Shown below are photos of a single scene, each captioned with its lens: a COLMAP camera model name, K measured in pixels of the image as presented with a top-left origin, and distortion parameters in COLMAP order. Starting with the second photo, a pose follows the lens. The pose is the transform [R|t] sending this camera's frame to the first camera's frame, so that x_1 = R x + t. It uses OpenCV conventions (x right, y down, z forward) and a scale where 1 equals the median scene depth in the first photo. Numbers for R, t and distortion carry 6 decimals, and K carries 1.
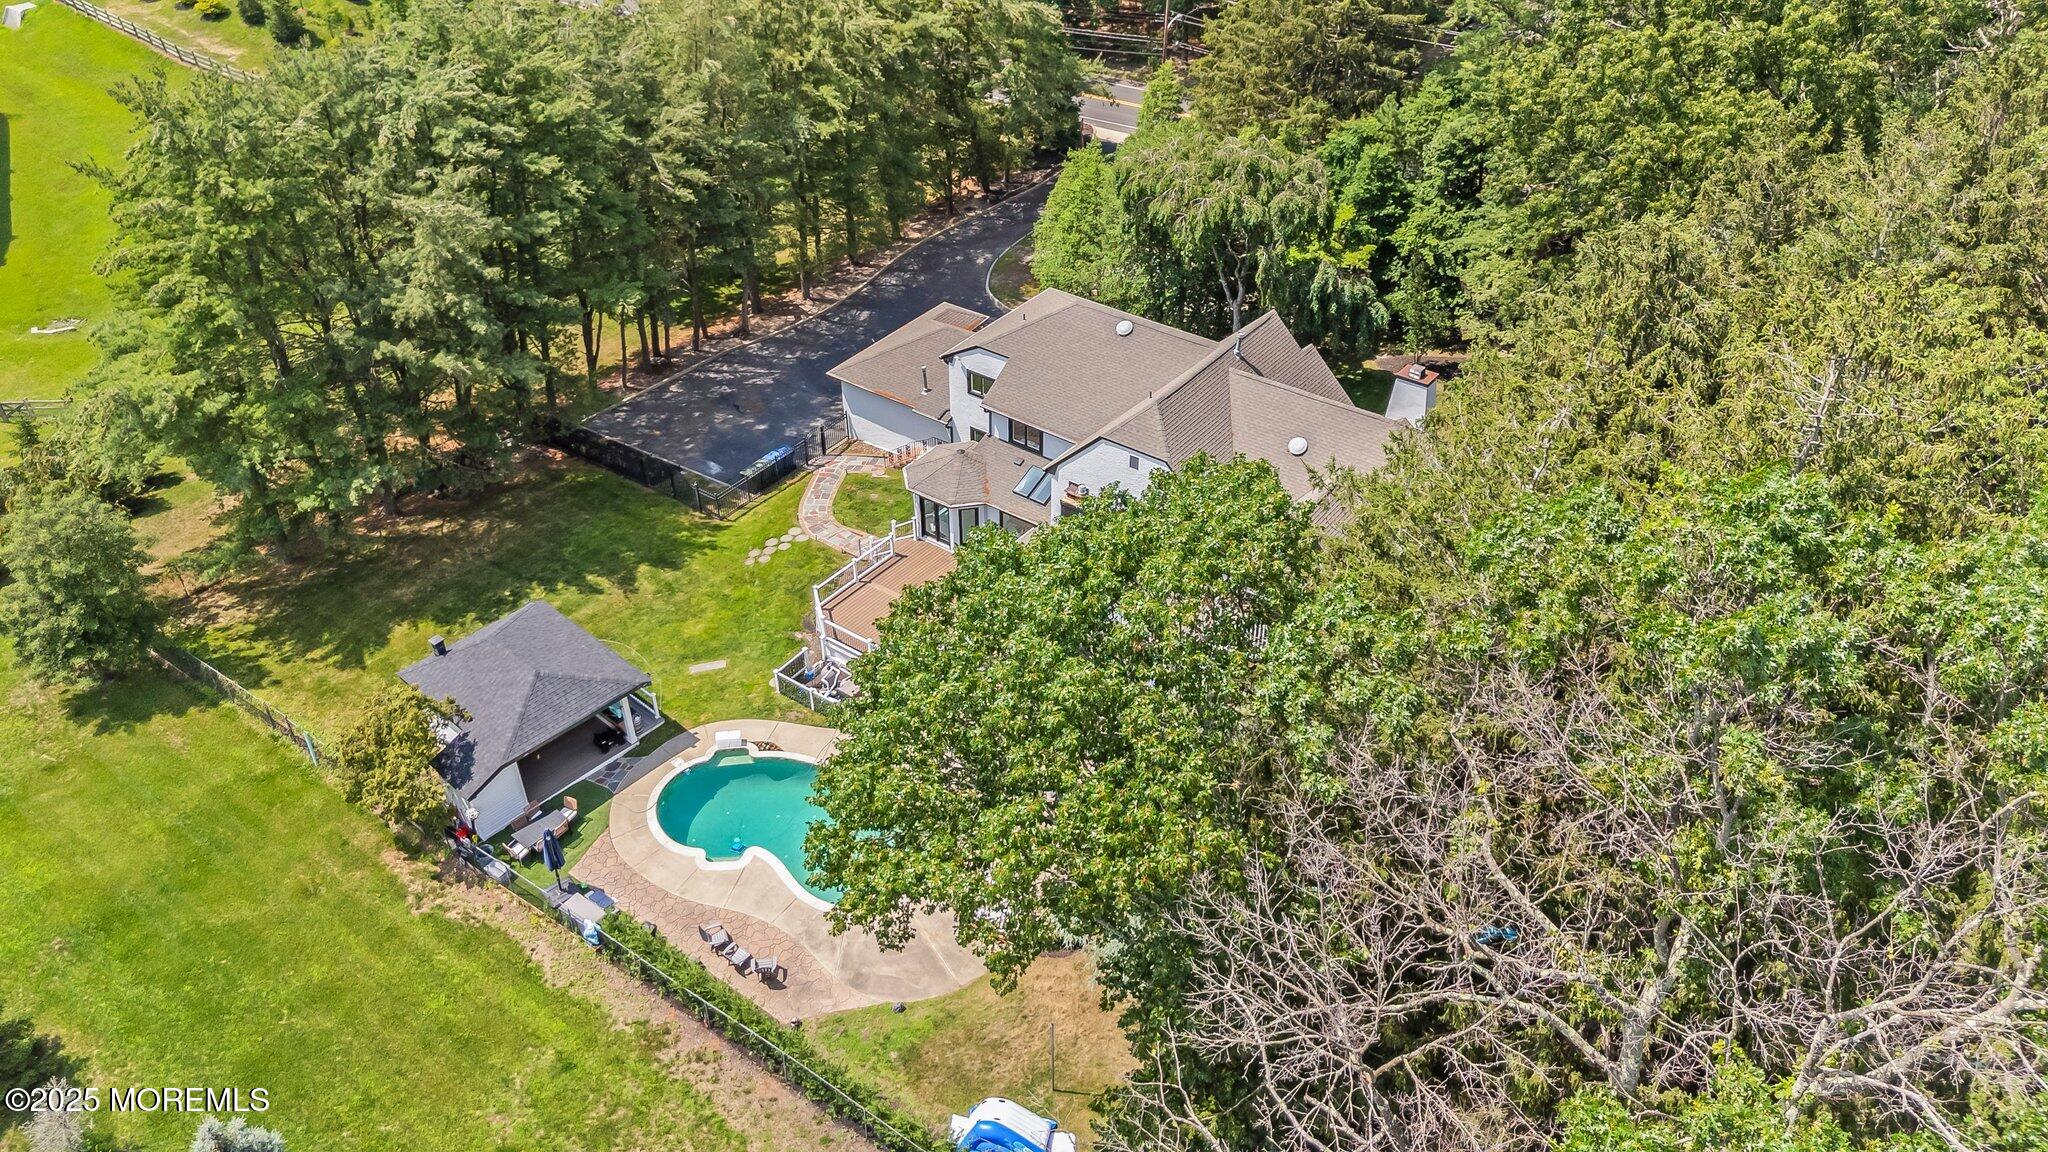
lens RADIAL K [[1510.5, 0, 1016.4], [0, 1510.5, 578.2], [0, 0, 1]] dist [0.098274, -0.111808]
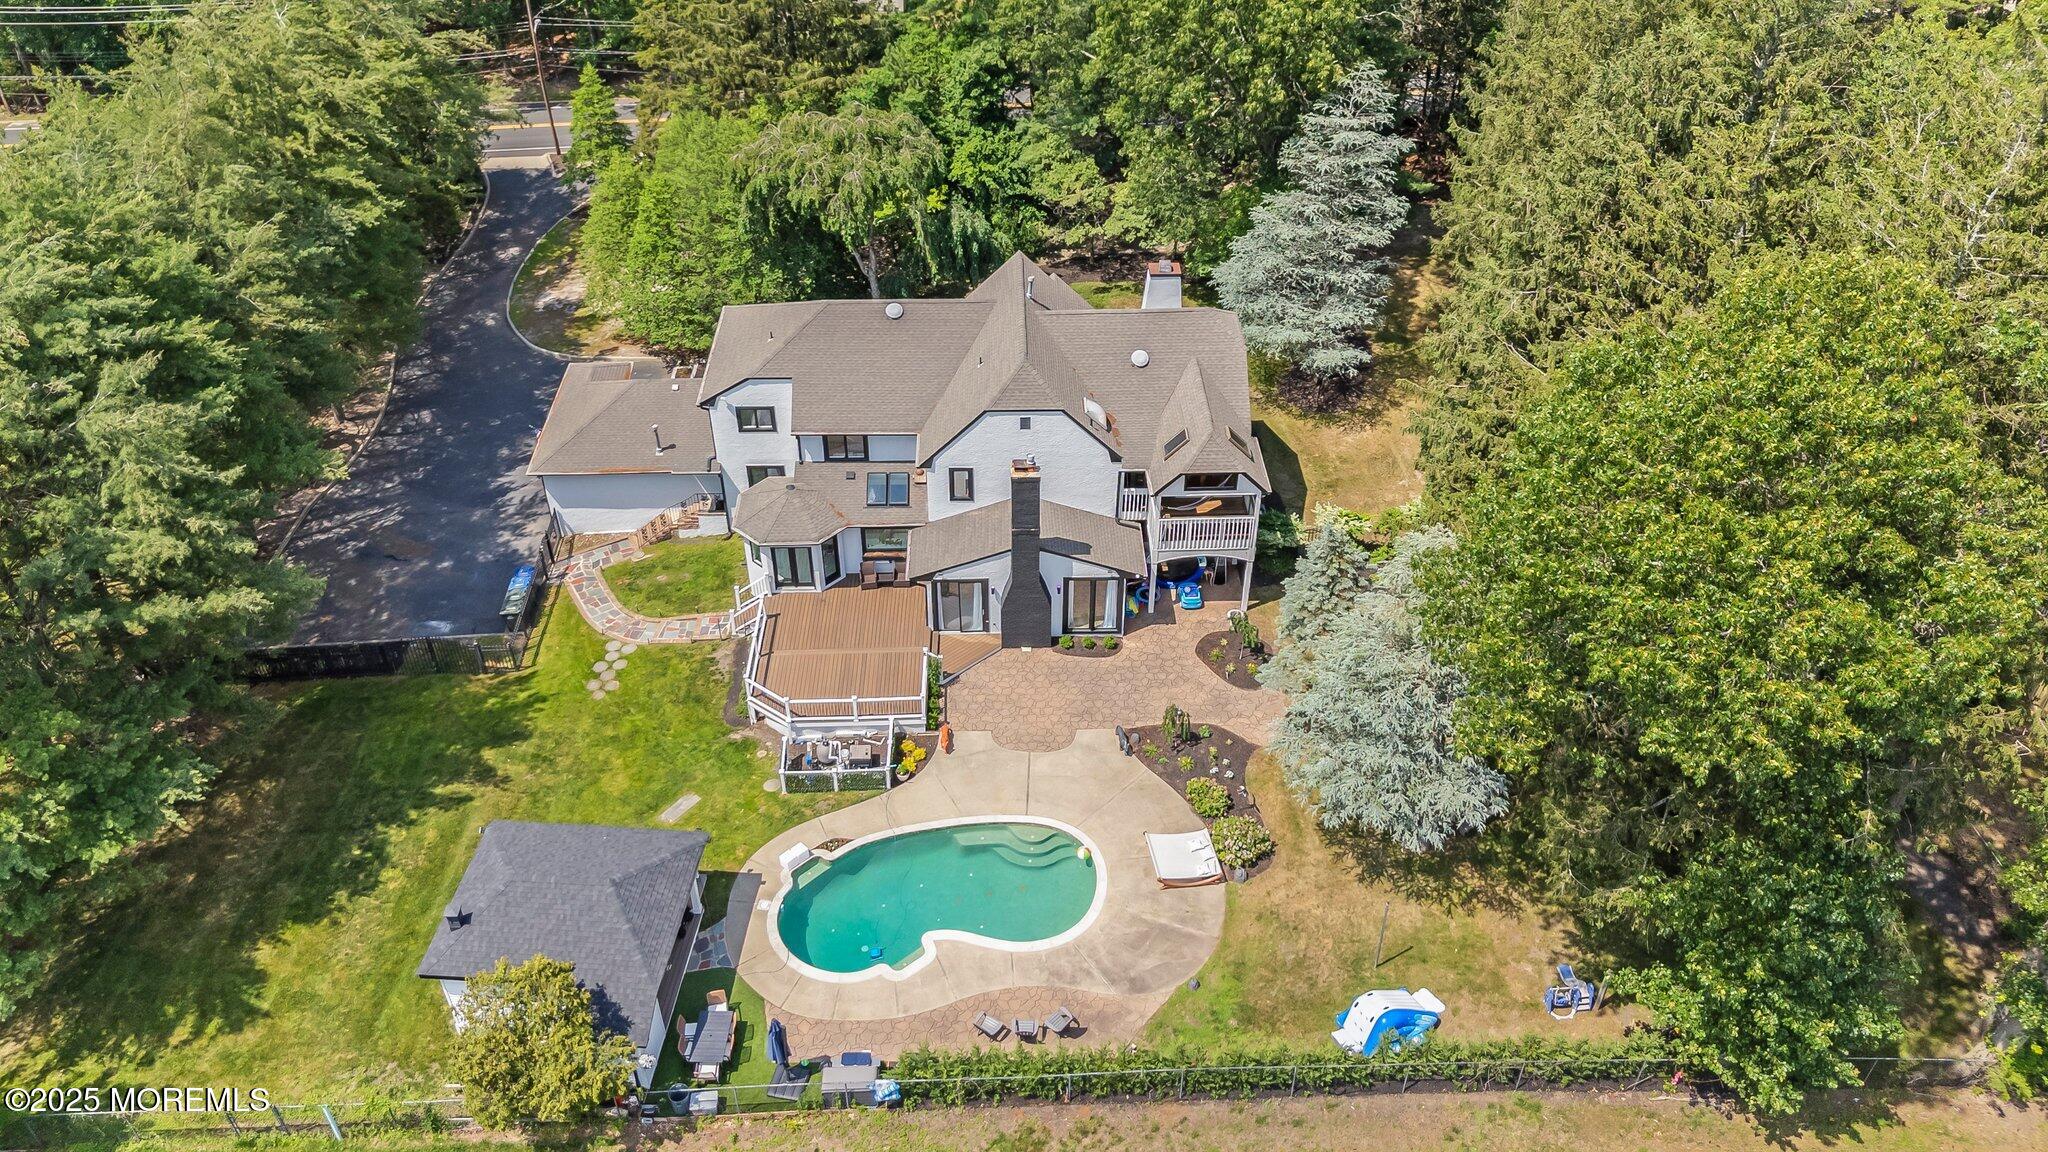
lens RADIAL K [[1510.5, 0, 1016.4], [0, 1510.5, 578.2], [0, 0, 1]] dist [0.098274, -0.111808]
pose [[0.789051, -0.378129, 0.484166, -0.401775], [0.370941, 0.921490, 0.115148, -0.088056], [-0.489695, 0.088740, 0.867366, 0.123695]]
